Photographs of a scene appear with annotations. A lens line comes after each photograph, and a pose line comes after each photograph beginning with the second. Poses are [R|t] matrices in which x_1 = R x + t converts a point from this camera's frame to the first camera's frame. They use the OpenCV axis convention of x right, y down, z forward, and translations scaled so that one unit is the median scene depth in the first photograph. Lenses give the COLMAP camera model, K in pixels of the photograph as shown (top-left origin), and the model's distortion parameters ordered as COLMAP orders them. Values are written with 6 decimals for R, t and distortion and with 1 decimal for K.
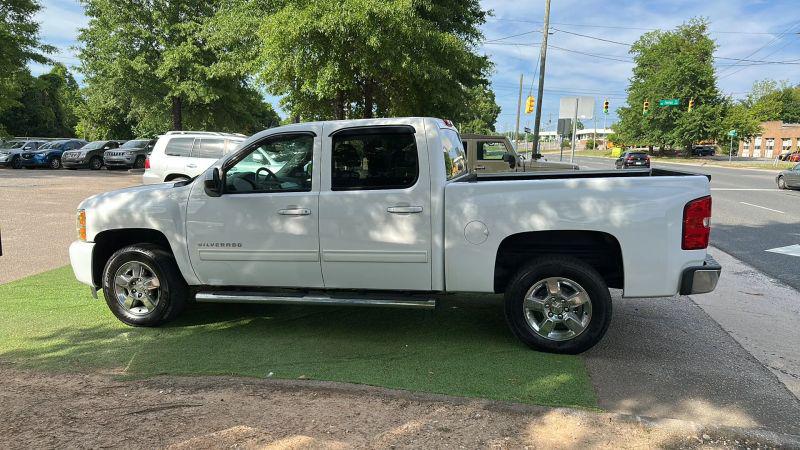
lens RADIAL K [[547.4, 0, 406.7], [0, 547.4, 218.6], [0, 0, 1]] dist [0.032217, -0.047492]
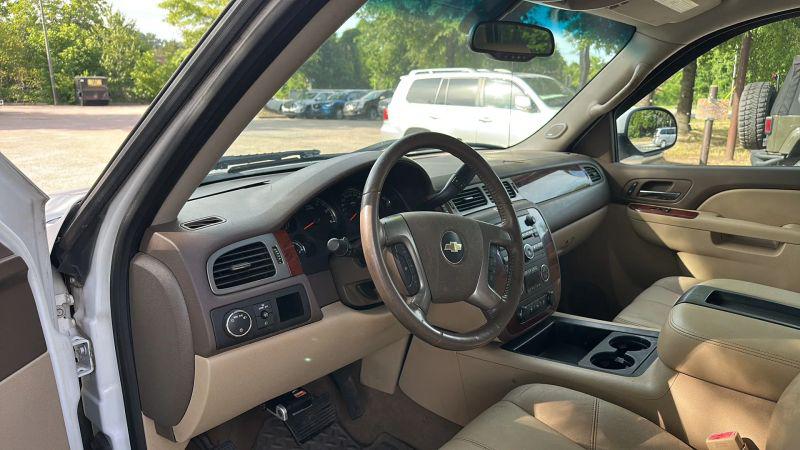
lens RADIAL K [[547.4, 0, 402.2], [0, 547.4, 223.0], [0, 0, 1]] dist [0.032217, -0.047492]
pose [[0.875765, 0.088767, -0.474506, -0.036887], [-0.041148, 0.993098, 0.109837, -0.017287], [0.480981, -0.076667, 0.873373, 0.171655]]
